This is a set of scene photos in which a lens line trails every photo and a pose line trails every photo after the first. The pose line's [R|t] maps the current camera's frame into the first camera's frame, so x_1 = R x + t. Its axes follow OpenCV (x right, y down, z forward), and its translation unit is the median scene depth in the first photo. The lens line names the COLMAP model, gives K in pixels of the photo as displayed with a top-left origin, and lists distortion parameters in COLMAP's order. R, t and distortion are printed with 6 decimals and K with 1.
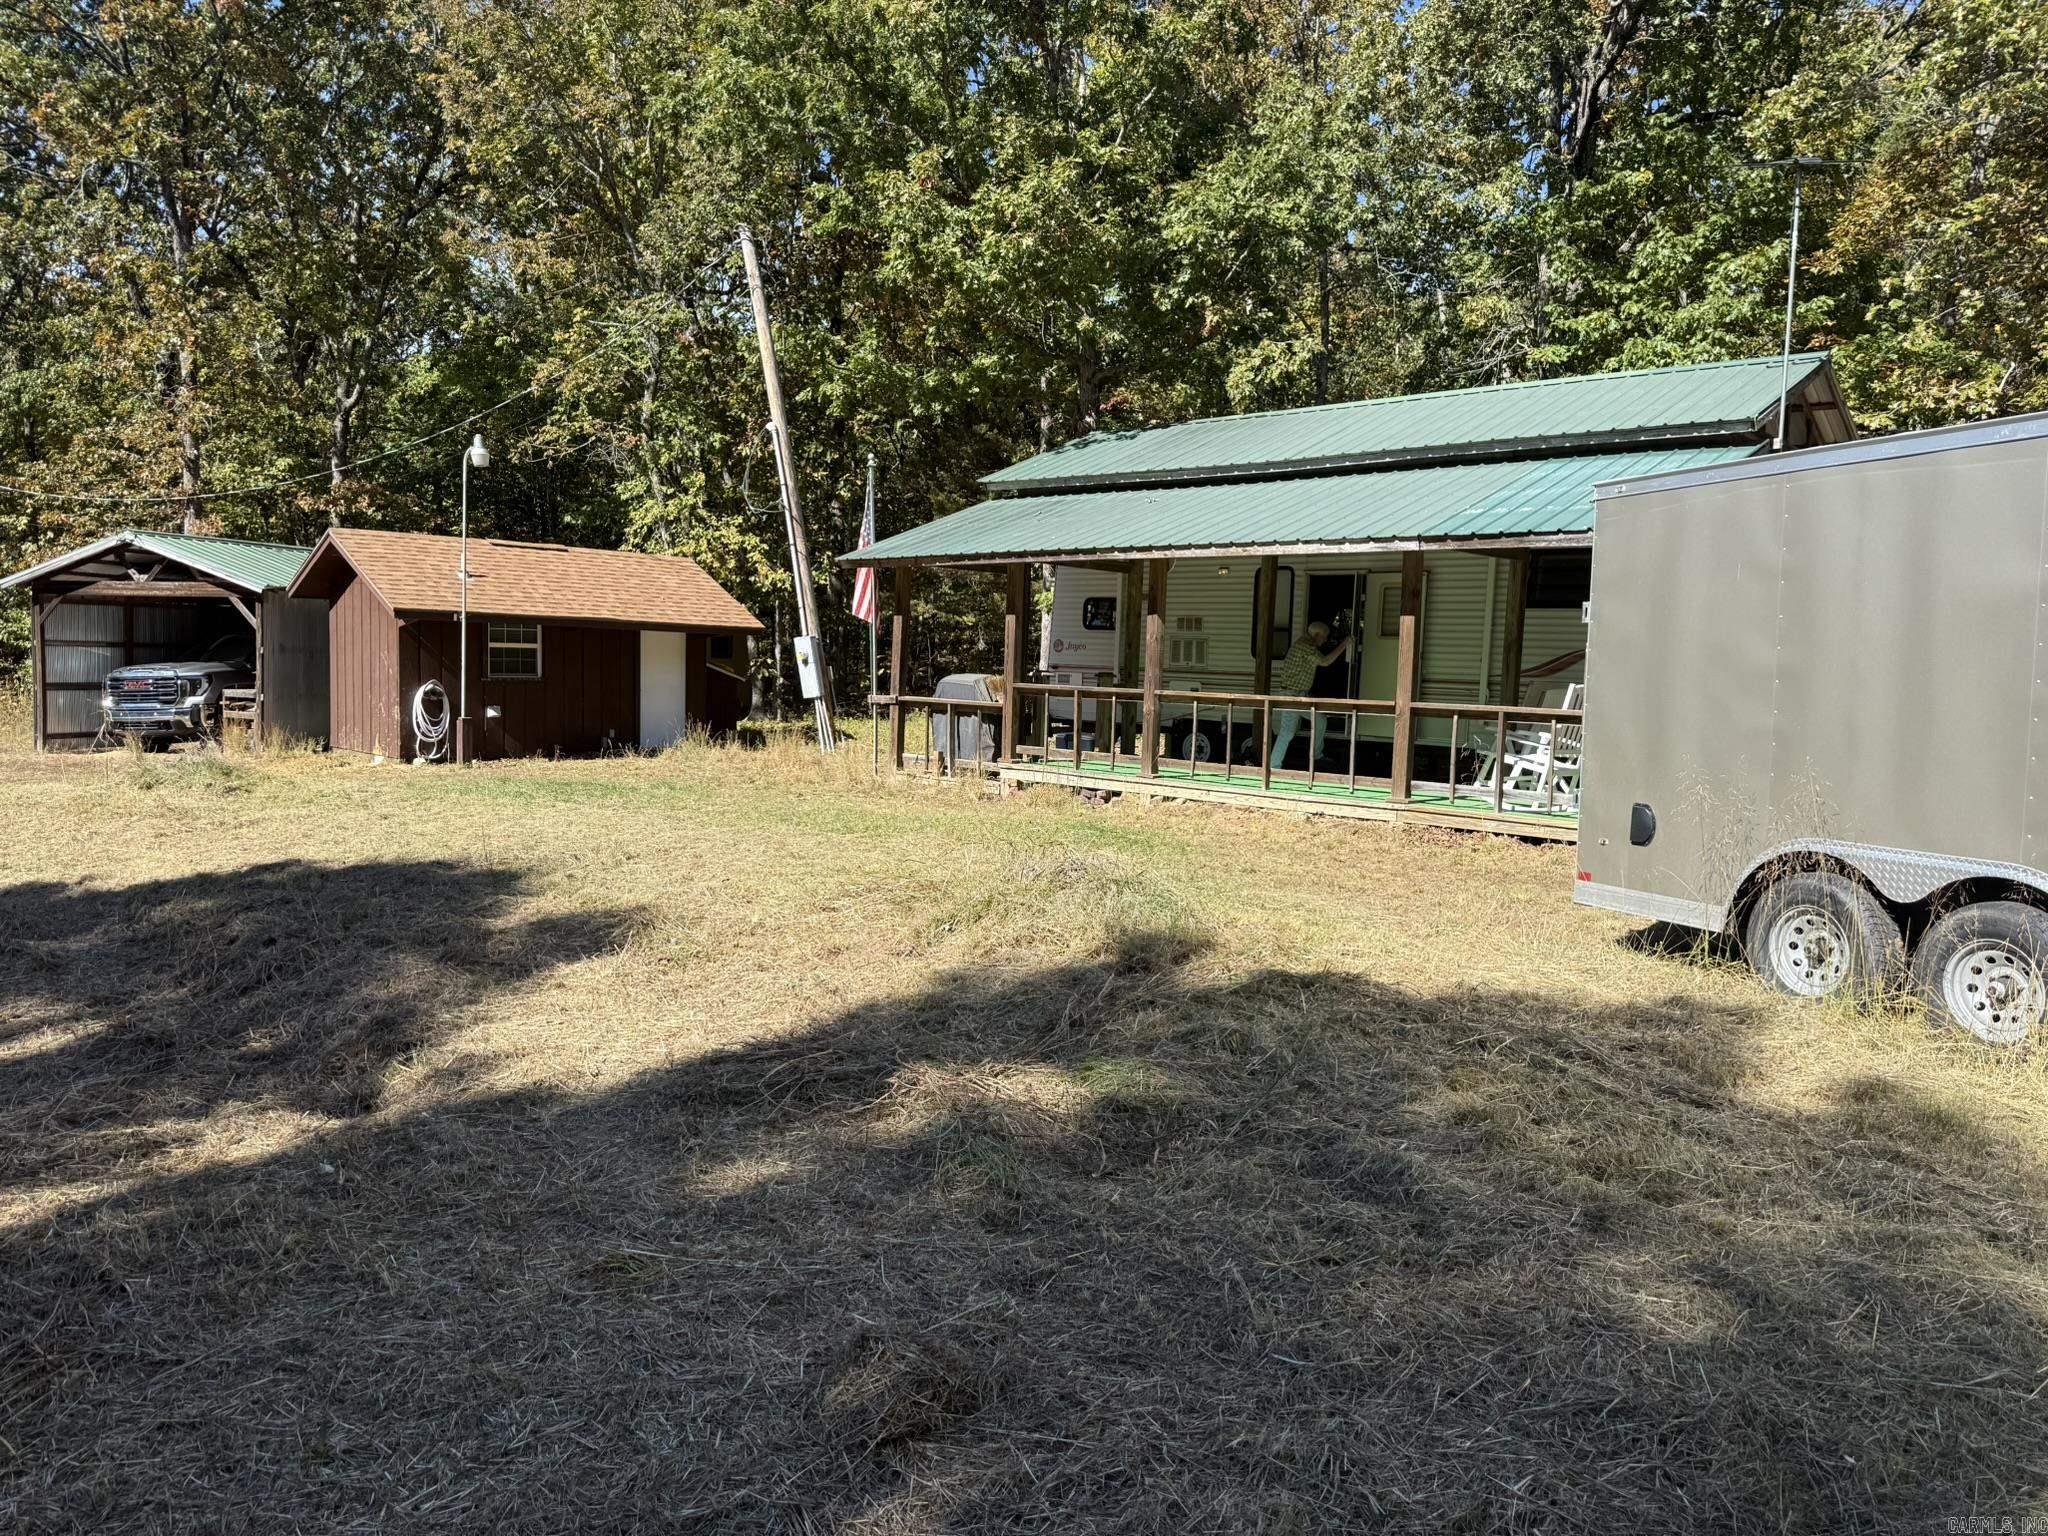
lens RADIAL K [[1444.6, 0, 1024.0], [0, 1444.6, 768.0], [0, 0, 1]] dist [0.101025, -0.132161]
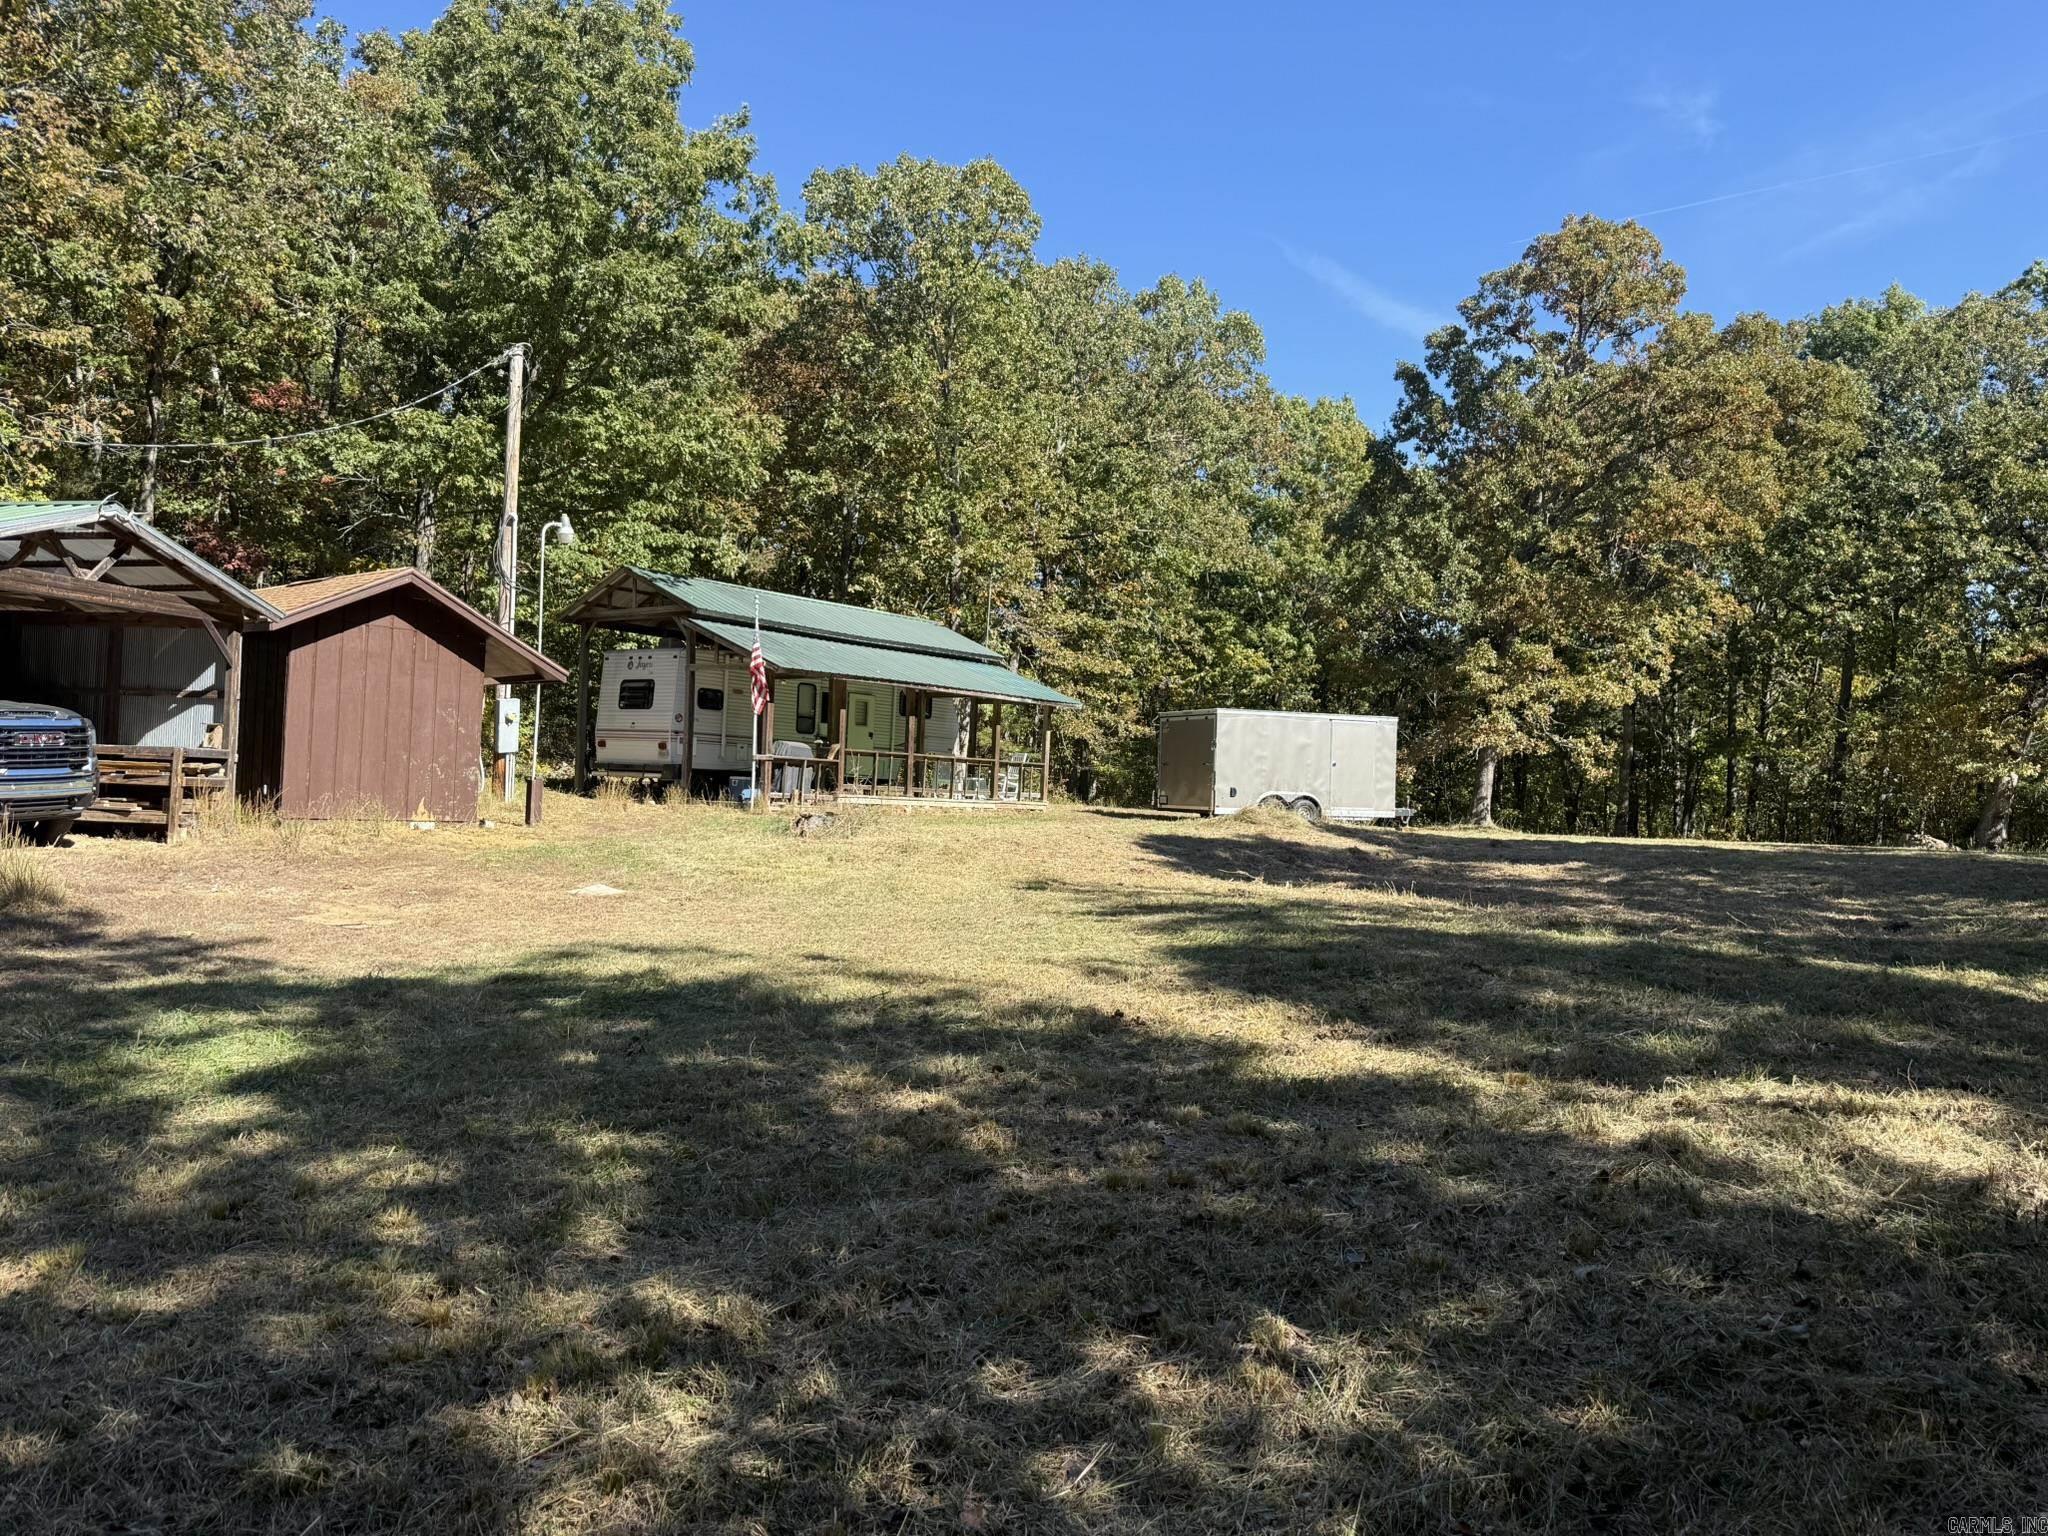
lens RADIAL K [[1444.6, 0, 1024.0], [0, 1444.6, 768.0], [0, 0, 1]] dist [0.101025, -0.132161]
pose [[-0.046379, -0.018194, 0.998758, -1.661851], [0.030797, 0.999333, 0.019634, -0.058666], [-0.998449, 0.031669, -0.045787, 0.812528]]
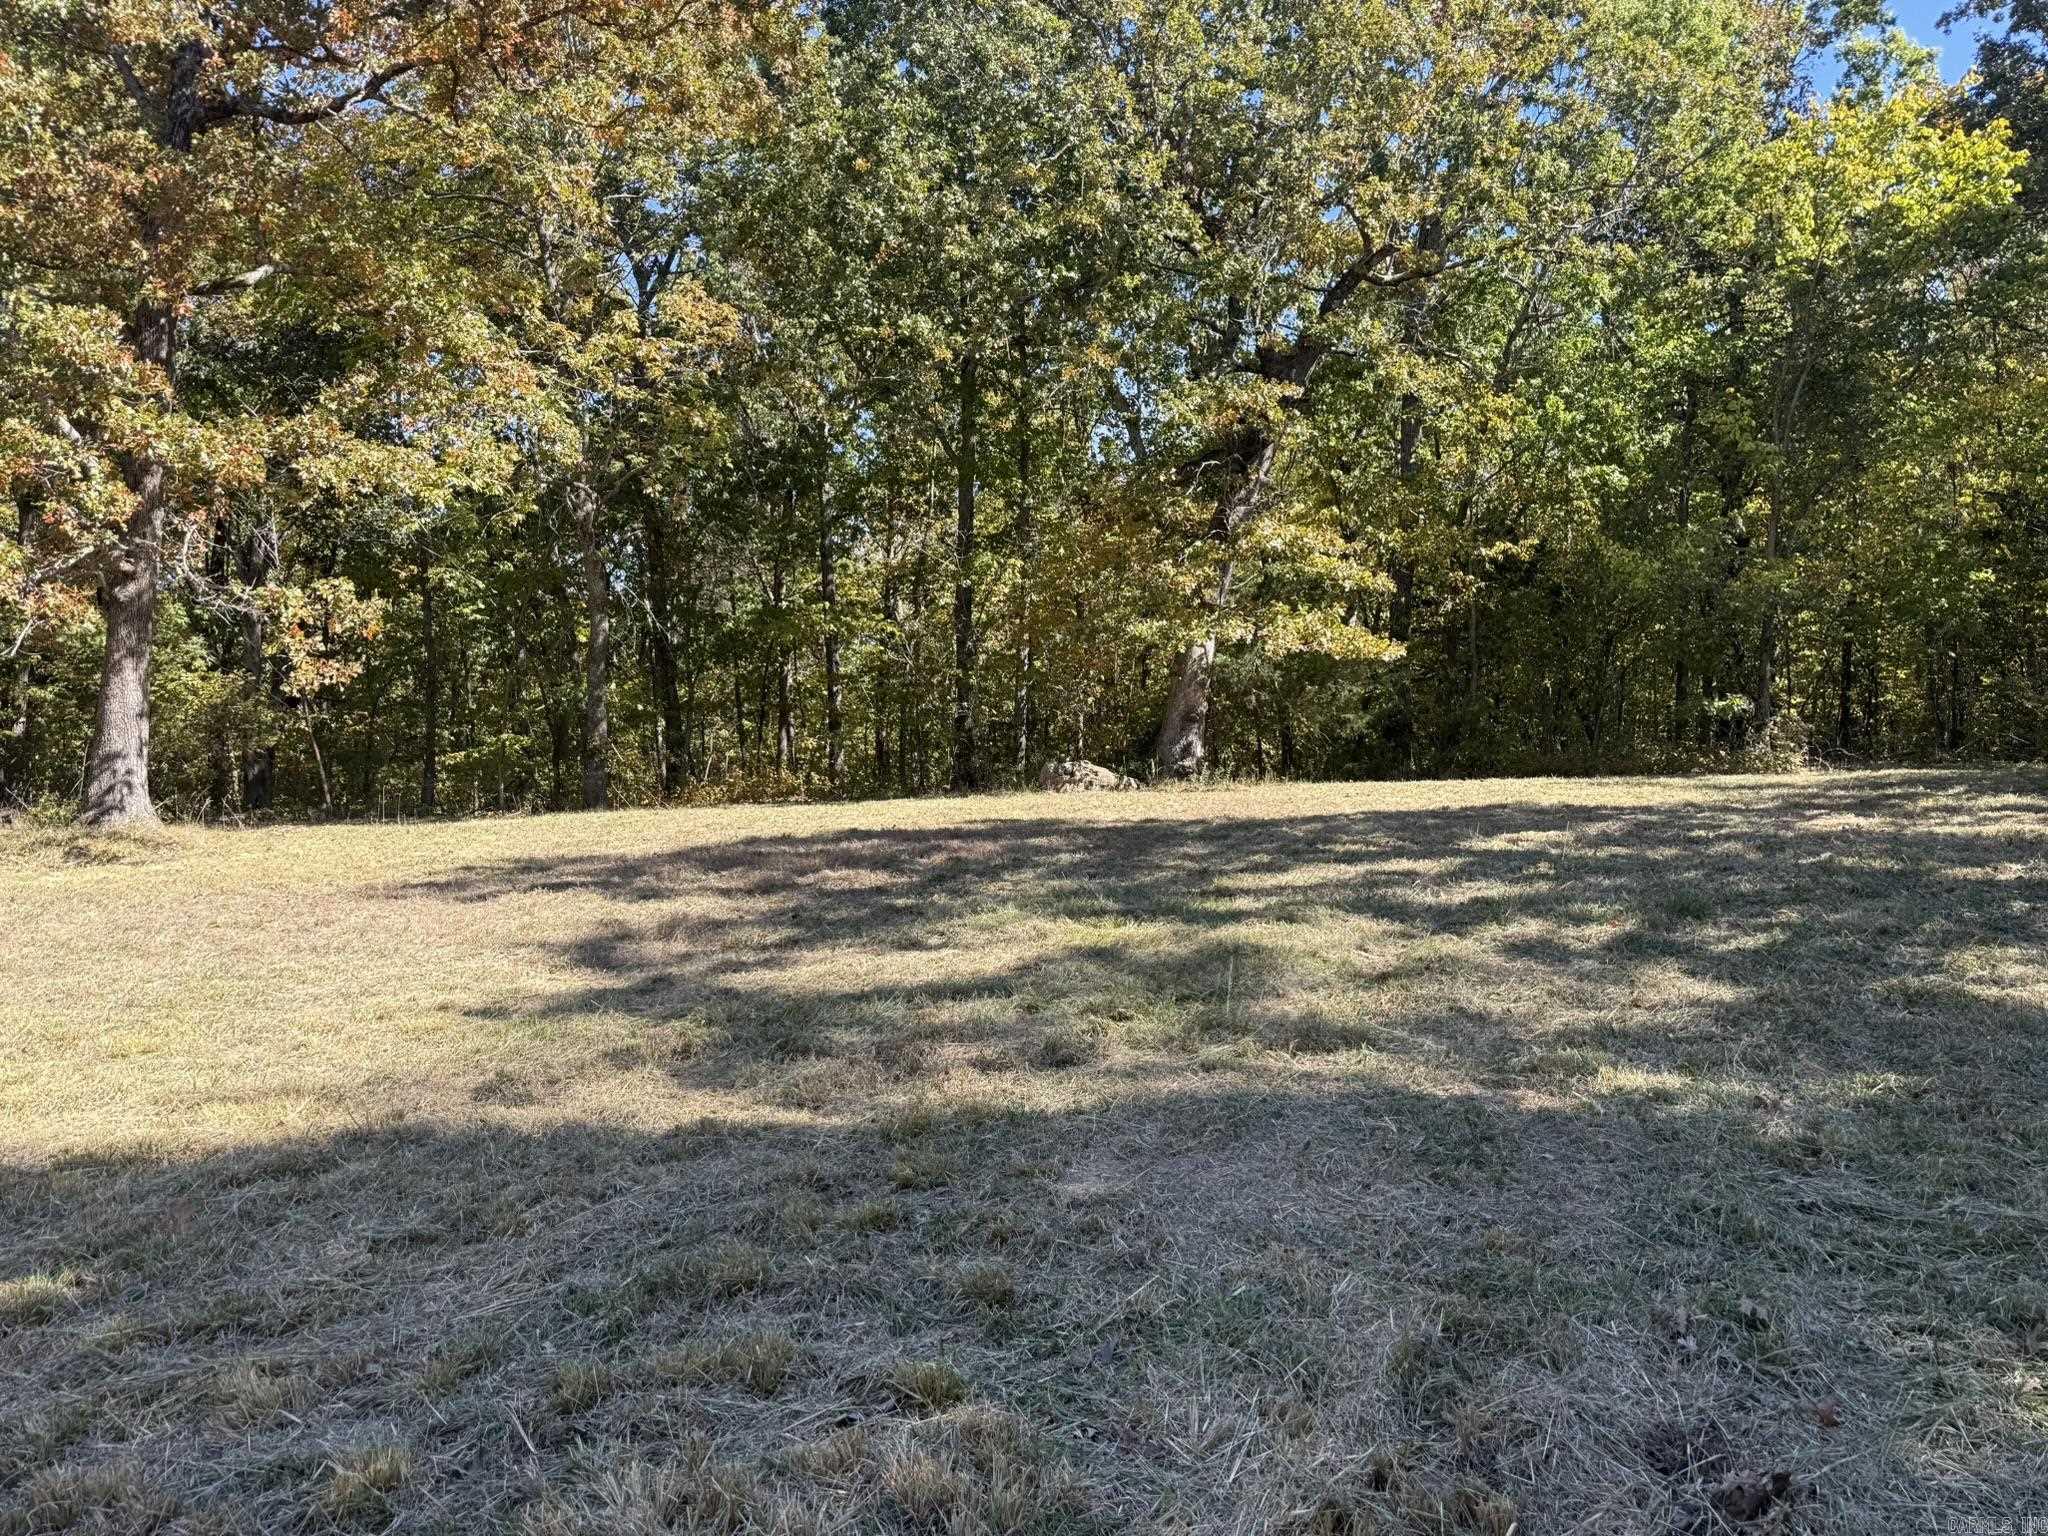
lens RADIAL K [[1444.6, 0, 1024.0], [0, 1444.6, 768.0], [0, 0, 1]] dist [0.101025, -0.132161]
pose [[-0.528212, -0.053385, 0.847433, -0.294926], [0.070716, 0.991789, 0.106556, 0.015823], [-0.846163, 0.116211, -0.520099, -0.119062]]
